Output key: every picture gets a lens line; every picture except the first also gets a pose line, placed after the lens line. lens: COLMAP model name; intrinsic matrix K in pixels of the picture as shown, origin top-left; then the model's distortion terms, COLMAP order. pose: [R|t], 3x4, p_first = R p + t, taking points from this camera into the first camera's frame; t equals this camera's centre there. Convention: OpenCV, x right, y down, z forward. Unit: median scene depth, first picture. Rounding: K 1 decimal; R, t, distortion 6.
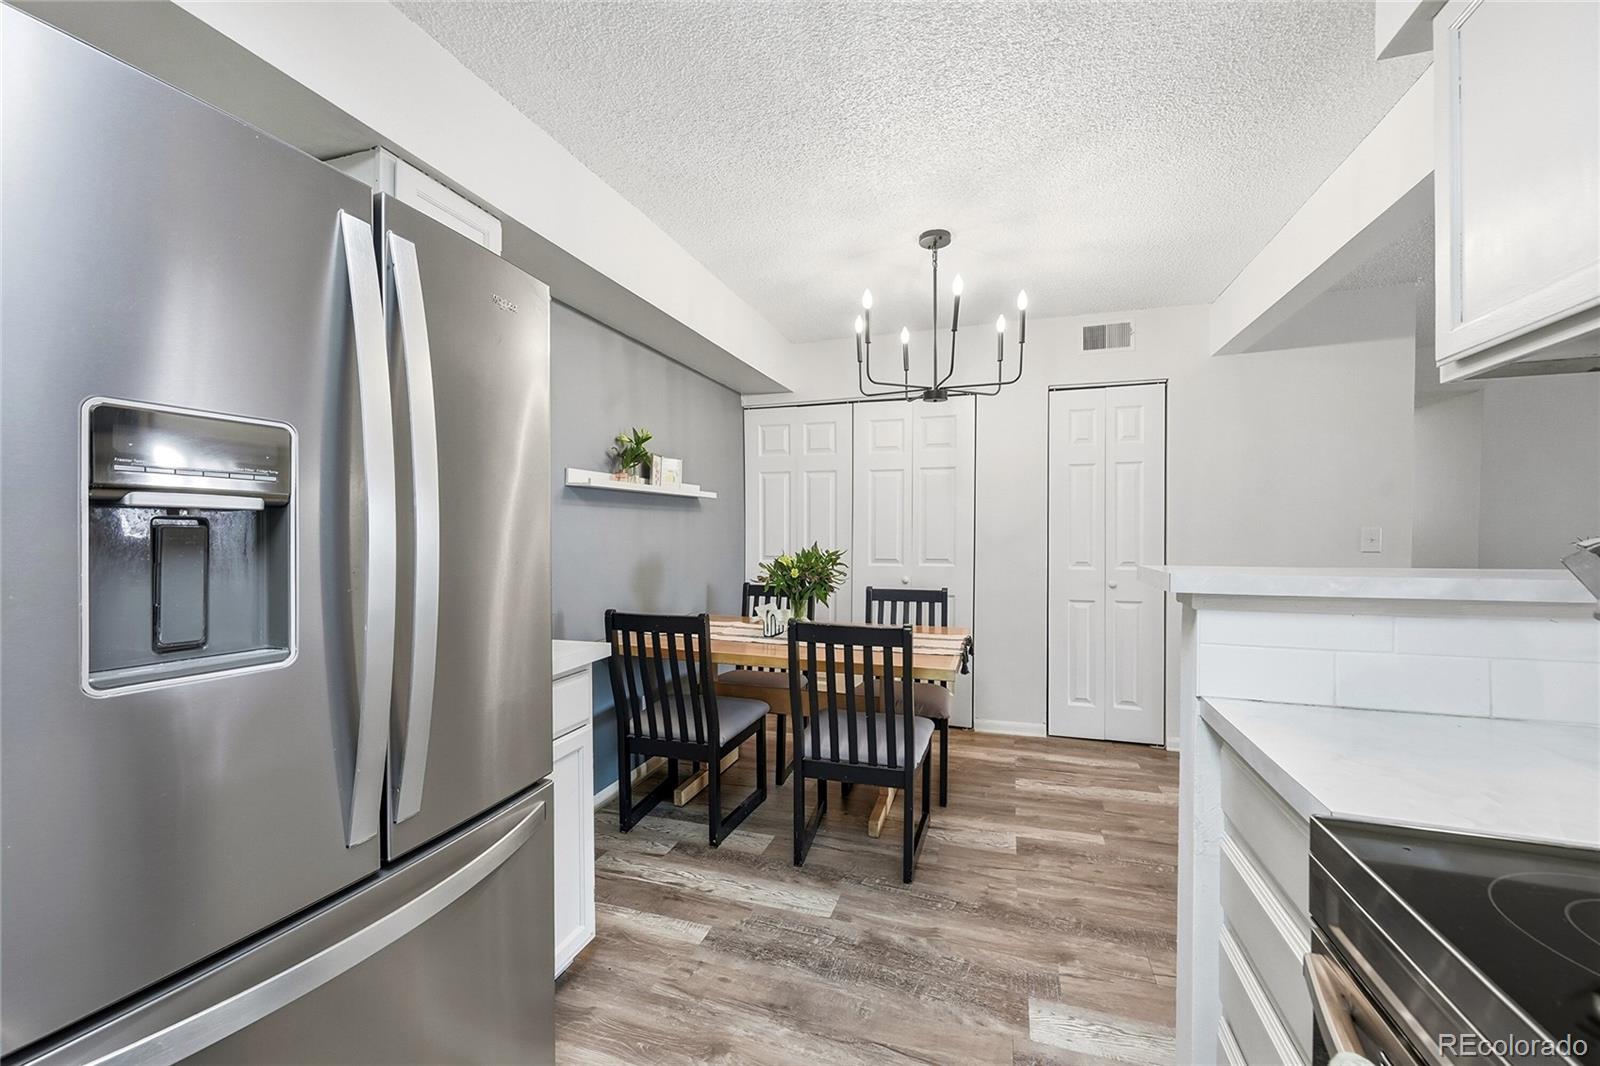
lens RADIAL K [[641.6, 0, 797.4], [0, 641.6, 533.8], [0, 0, 1]] dist [-0.003124, 0.001190]
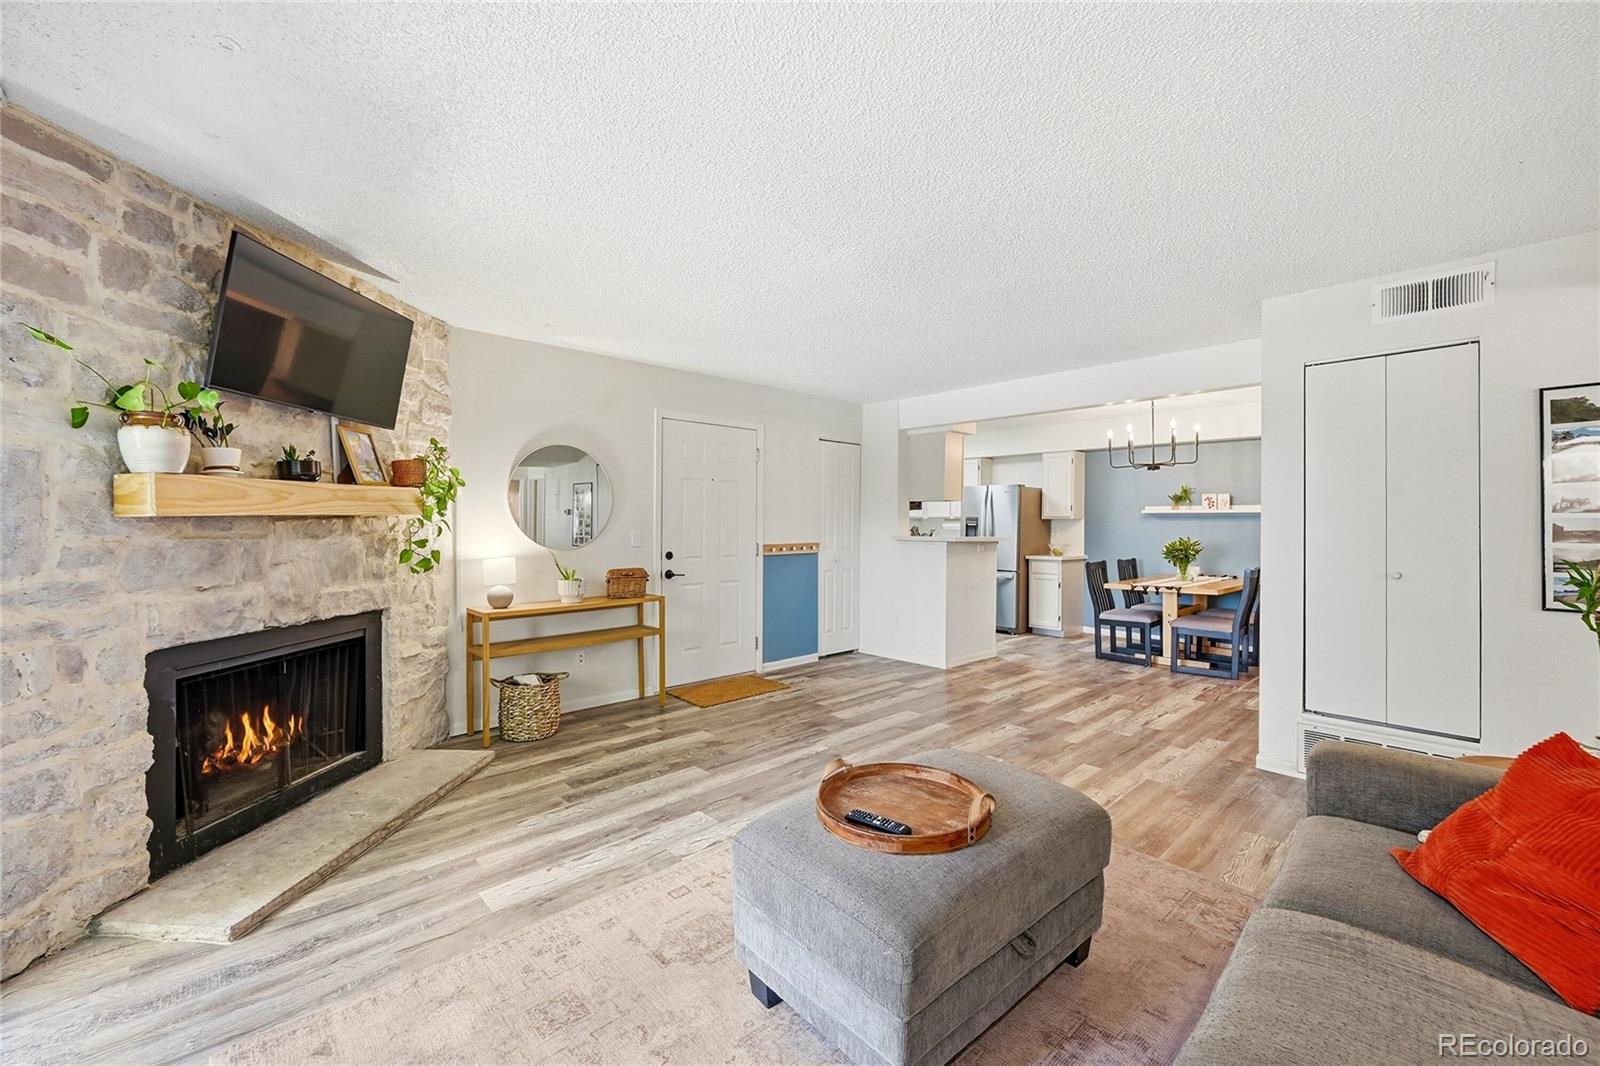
lens RADIAL K [[641.6, 0, 800.2], [0, 641.6, 522.5], [0, 0, 1]] dist [-0.003124, 0.001190]
pose [[-0.490493, -0.008541, -0.871403, 2.655550], [-0.015932, 0.999873, -0.000832, -0.010499], [0.871299, 0.013475, -0.490567, 1.032081]]
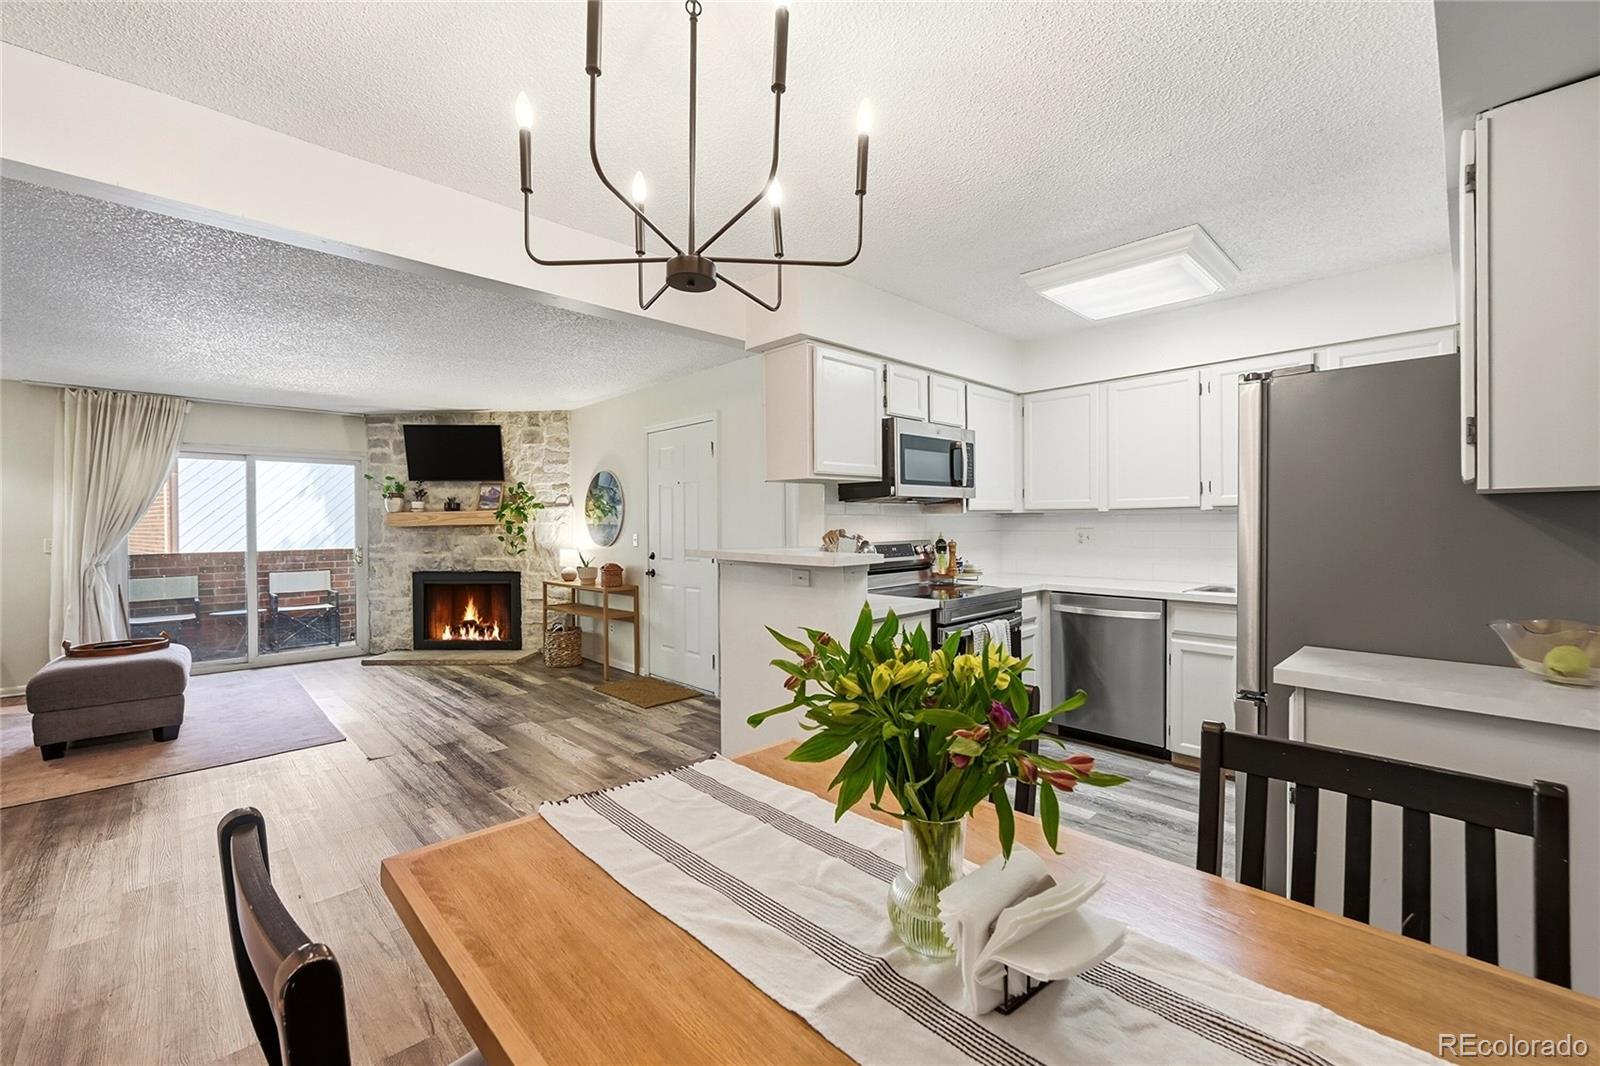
lens RADIAL K [[641.6, 0, 798.1], [0, 641.6, 525.3], [0, 0, 1]] dist [-0.003124, 0.001190]
pose [[-0.882359, 0.001302, 0.470574, -0.064051], [0.008220, 0.999886, 0.012646, -0.029641], [-0.470504, 0.015027, -0.882270, 1.371473]]
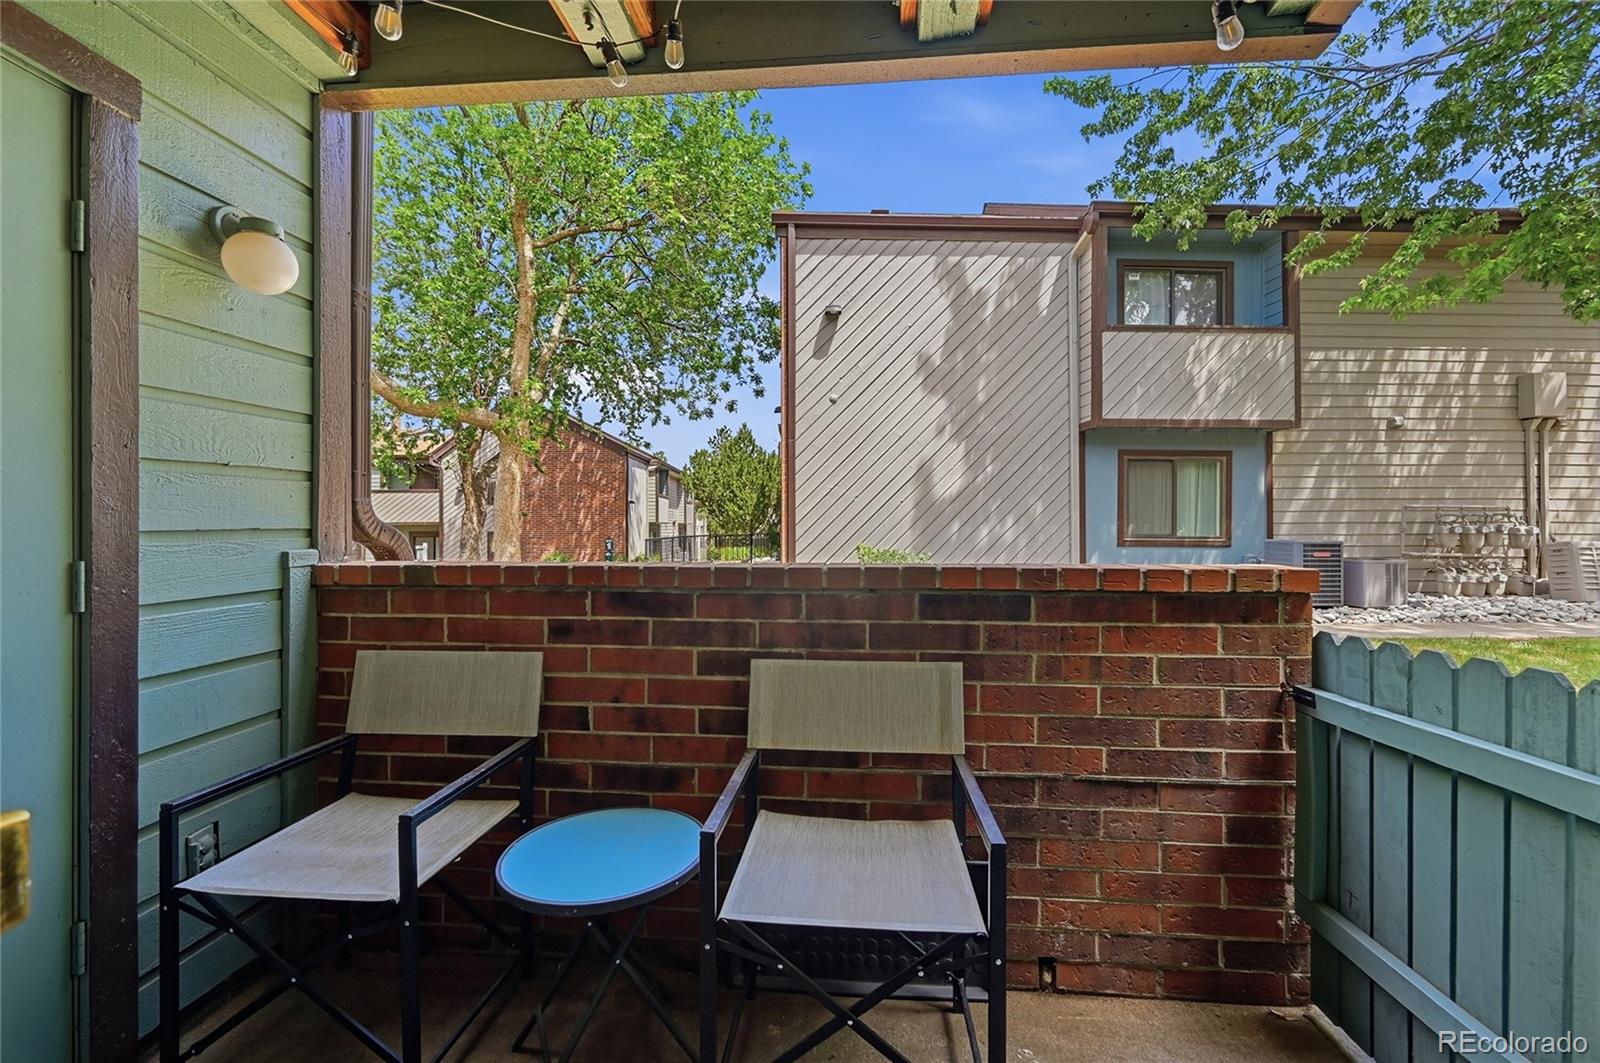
lens RADIAL K [[641.6, 0, 809.4], [0, 641.6, 519.7], [0, 0, 1]] dist [-0.003124, 0.001190]
pose [[-0.216935, 0.000713, 0.976186, 2.490922], [0.008984, 0.999959, 0.001266, 0.045780], [-0.976145, 0.009045, -0.216933, 0.139234]]
